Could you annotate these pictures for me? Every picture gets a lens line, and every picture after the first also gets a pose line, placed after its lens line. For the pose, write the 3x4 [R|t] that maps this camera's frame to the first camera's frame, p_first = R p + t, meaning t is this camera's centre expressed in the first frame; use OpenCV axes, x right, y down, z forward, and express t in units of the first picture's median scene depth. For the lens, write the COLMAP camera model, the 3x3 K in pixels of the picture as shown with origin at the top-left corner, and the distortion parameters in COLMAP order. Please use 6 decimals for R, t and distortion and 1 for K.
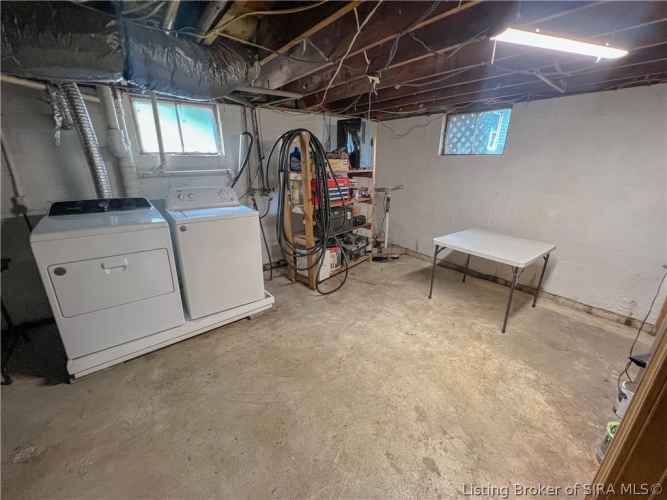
lens RADIAL K [[270.1, 0, 332.2], [0, 270.1, 249.5], [0, 0, 1]] dist [-0.002590, 0.000361]
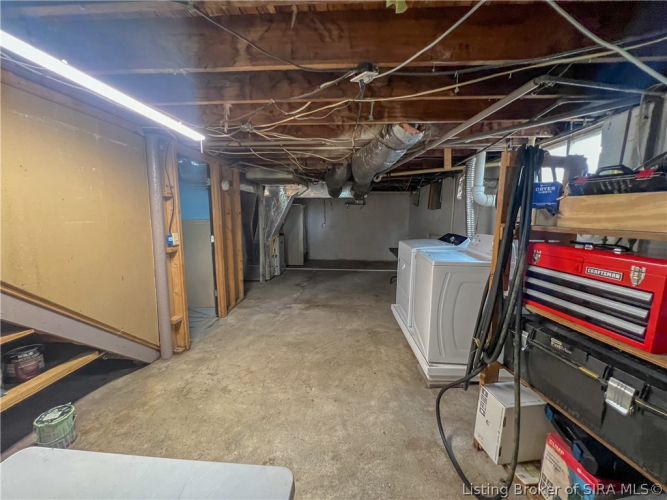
lens RADIAL K [[270.1, 0, 330.7], [0, 270.1, 250.7], [0, 0, 1]] dist [-0.002590, 0.000361]
pose [[-0.669338, 0.093813, -0.737012, 0.653091], [-0.245407, 0.908401, 0.338502, -0.417427], [0.701258, 0.407440, -0.585004, 1.362036]]
